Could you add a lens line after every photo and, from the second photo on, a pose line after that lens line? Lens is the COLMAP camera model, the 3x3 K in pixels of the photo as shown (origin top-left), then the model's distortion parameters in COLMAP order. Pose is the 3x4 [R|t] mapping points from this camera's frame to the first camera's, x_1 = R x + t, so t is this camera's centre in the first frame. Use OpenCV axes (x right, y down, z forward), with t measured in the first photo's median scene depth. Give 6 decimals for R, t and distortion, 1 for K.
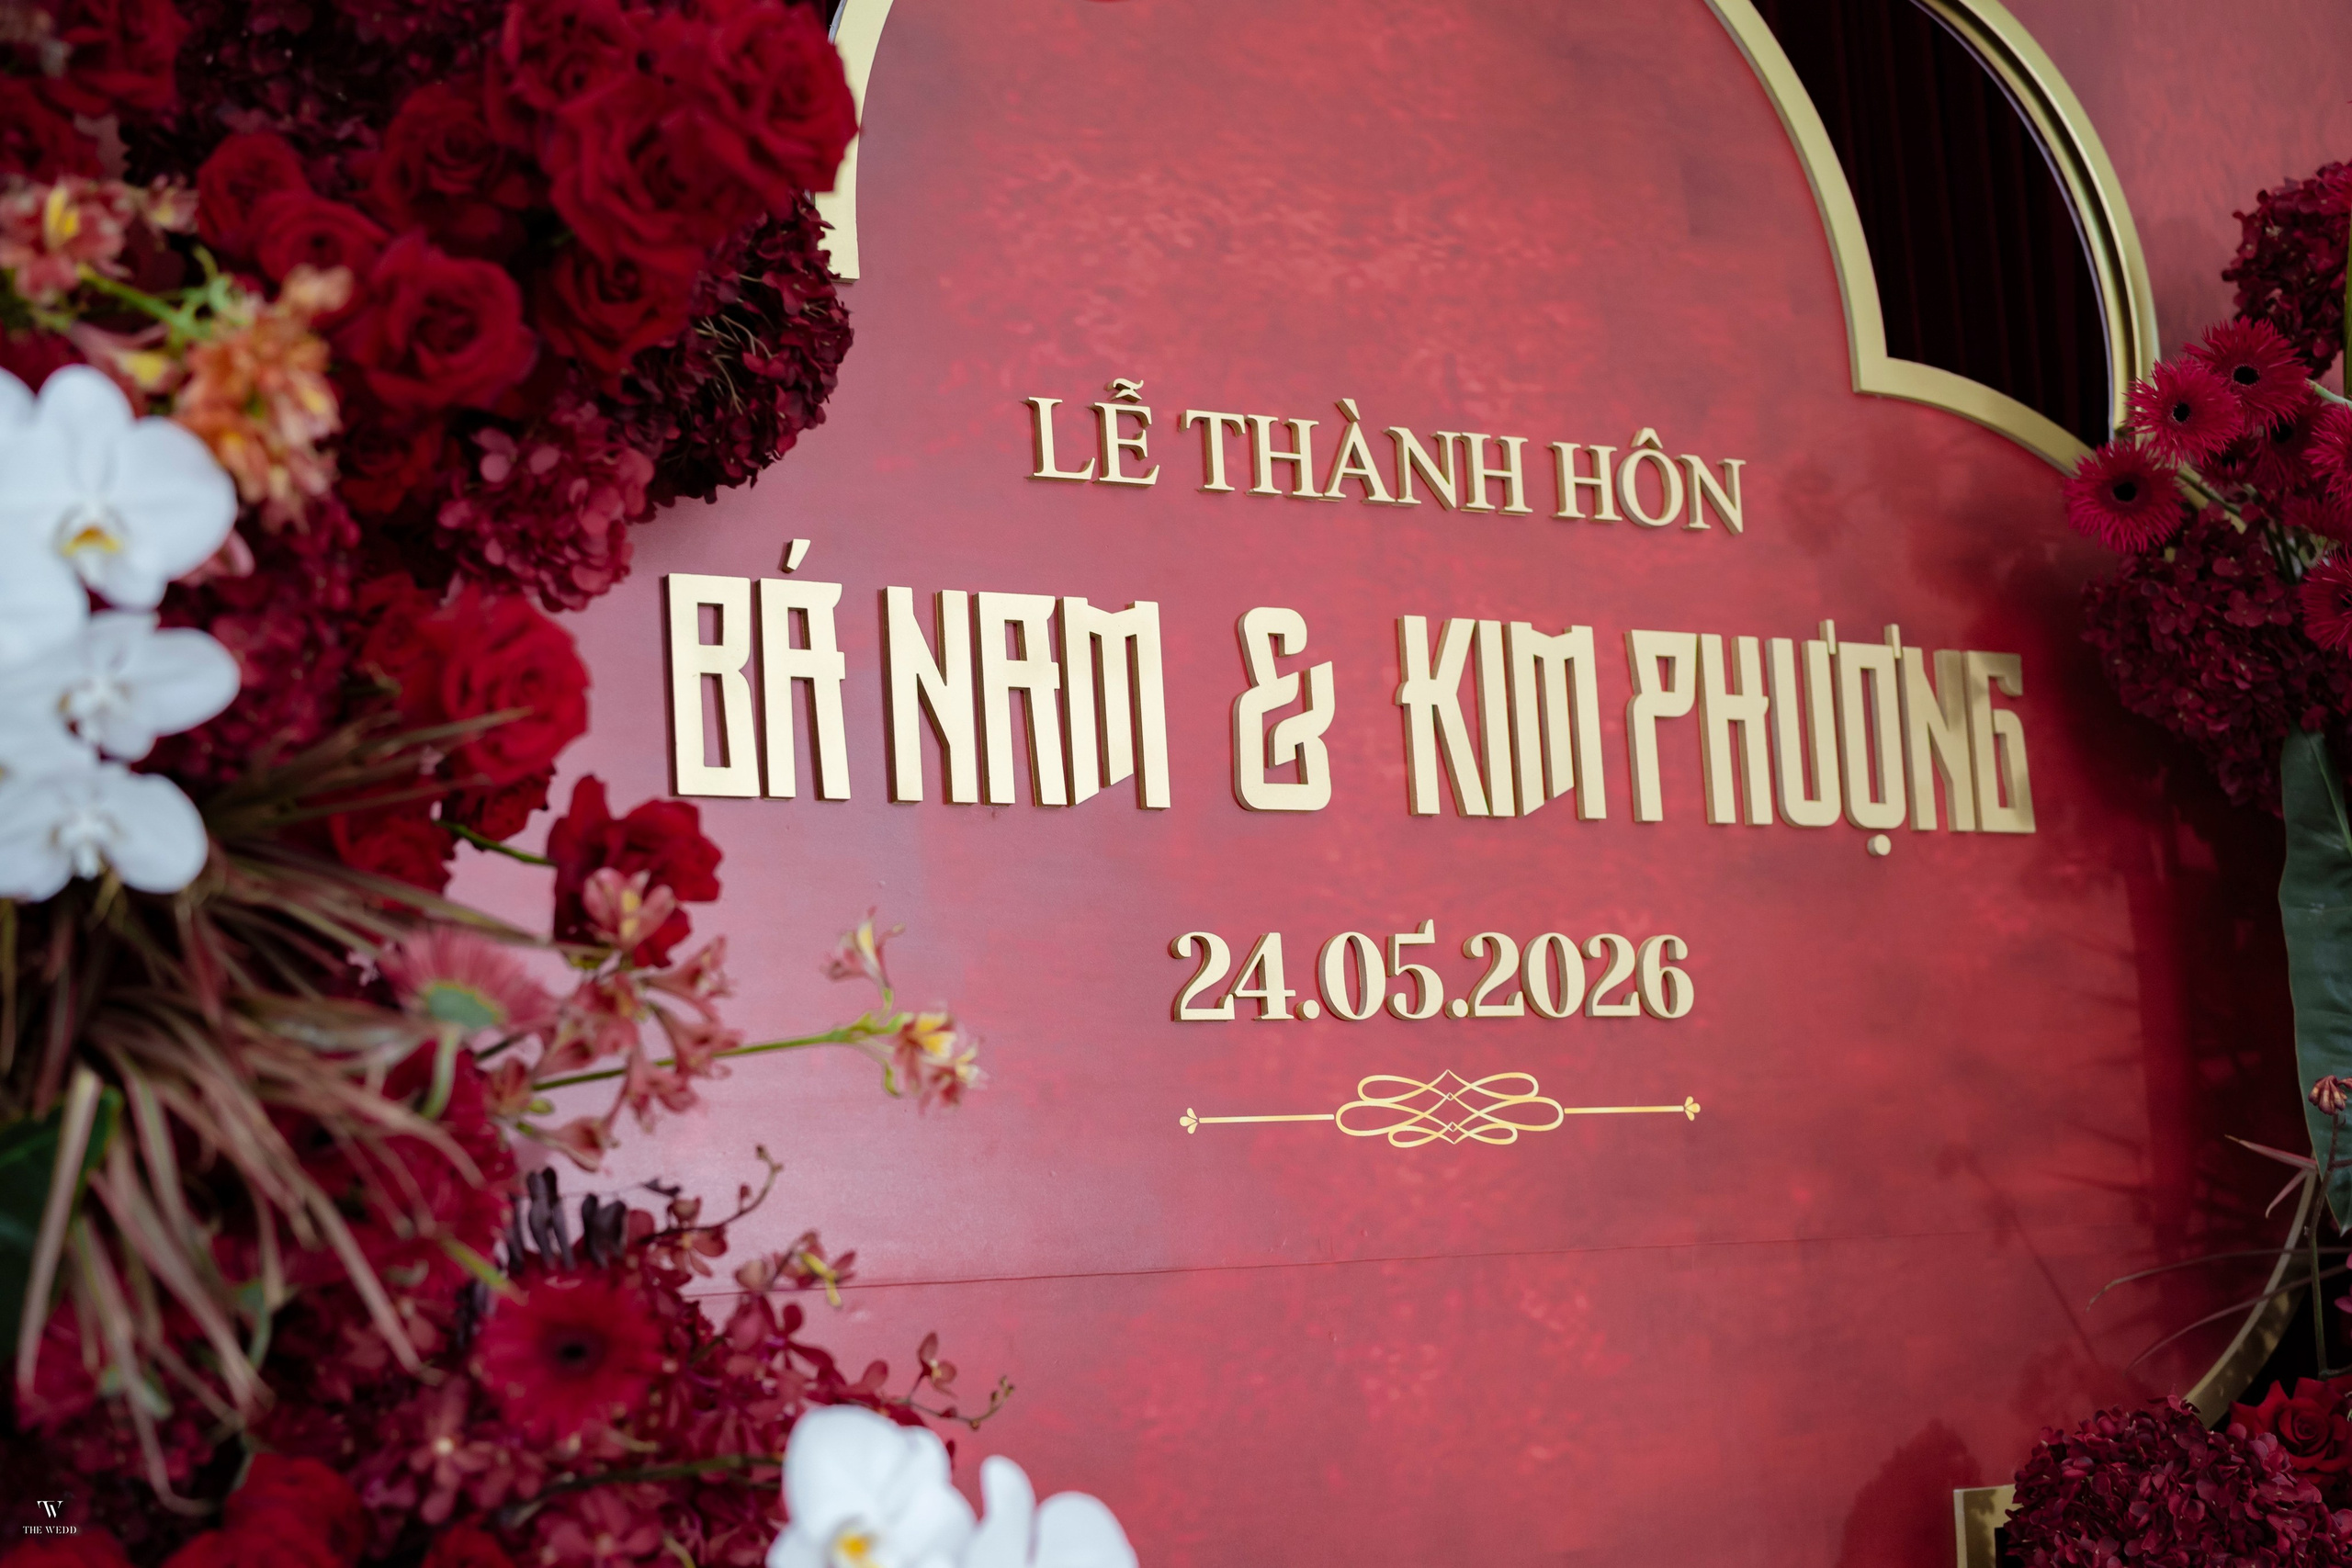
lens RADIAL K [[3355.4, 0, 1176.9], [0, 3355.4, 826.5], [0, 0, 1]] dist [-0.015896, 0.129482]
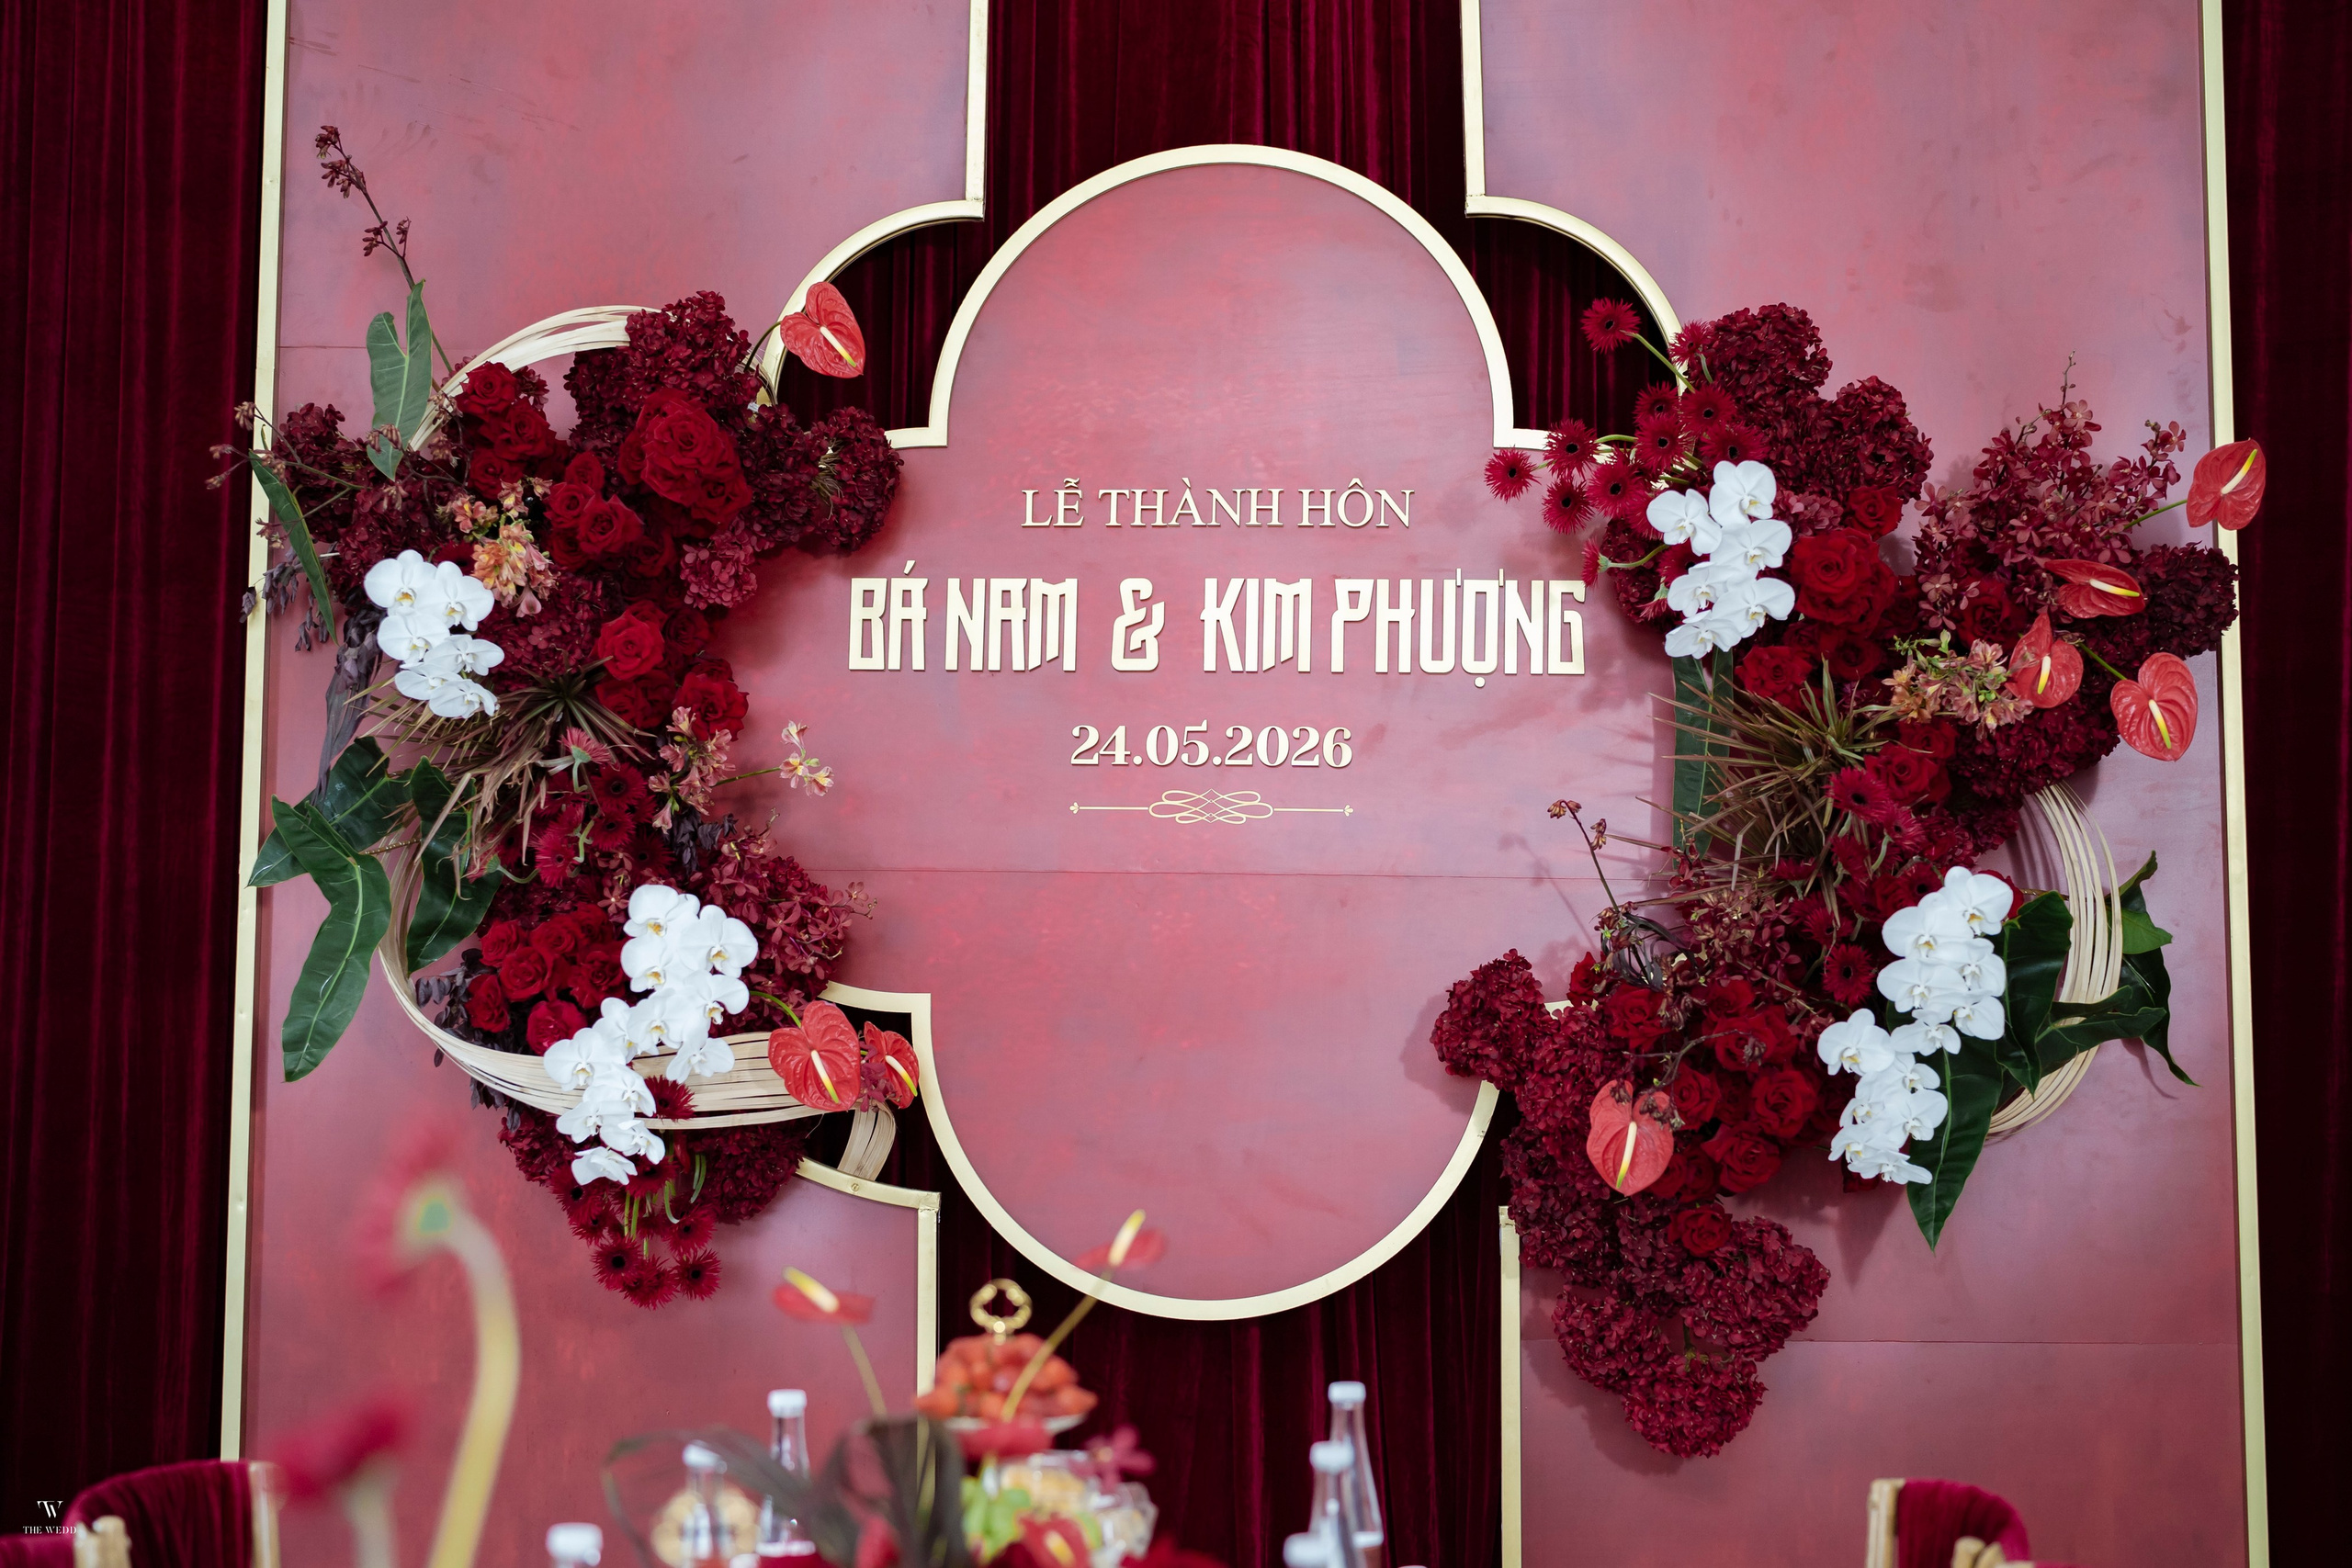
lens RADIAL K [[3447.6, 0, 1171.1], [0, 3447.6, 822.8], [0, 0, 1]] dist [-0.028514, 0.100393]
pose [[0.824357, 0.023173, -0.565596, 1.336818], [0.018157, 0.997565, 0.067334, -0.056922], [0.565779, -0.065777, 0.821929, -0.861845]]
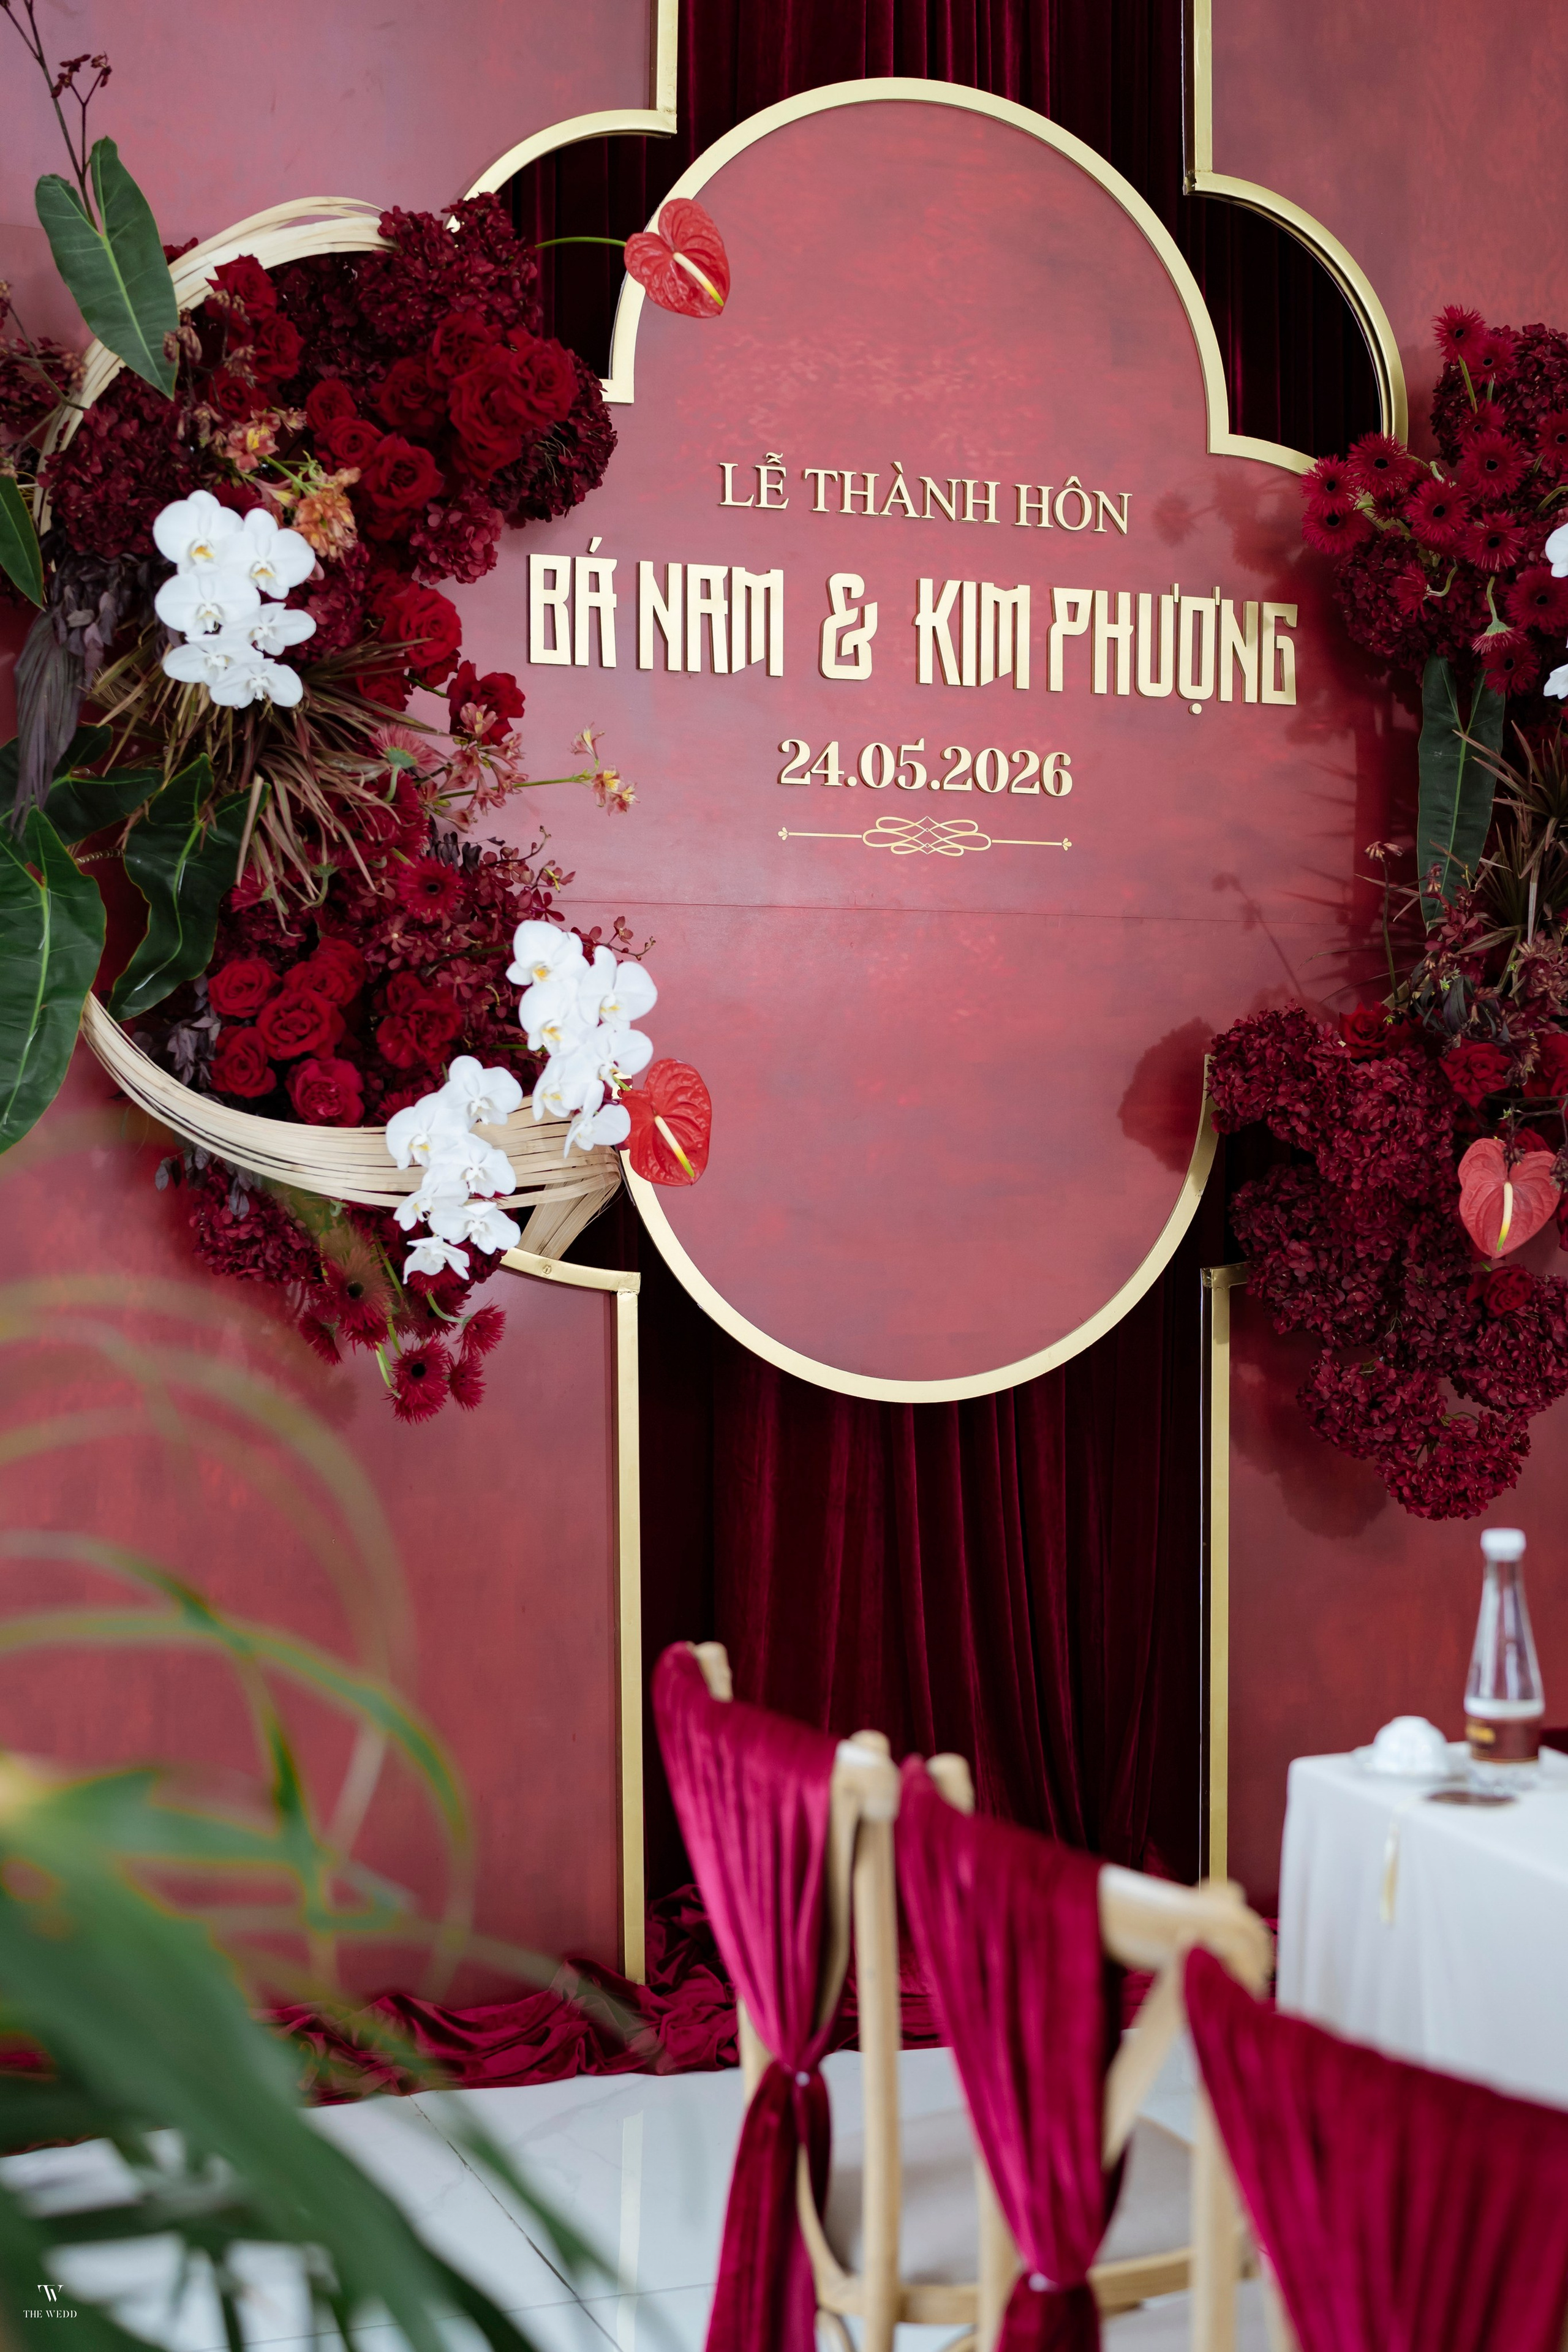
lens RADIAL K [[3447.9, 0, 829.7], [0, 3447.9, 1223.9], [0, 0, 1]] dist [-0.028514, 0.100393]
pose [[0.988000, 0.064281, -0.140440, 0.324863], [-0.038740, 0.983349, 0.177550, -0.048772], [0.149515, -0.169979, 0.974039, -1.015532]]
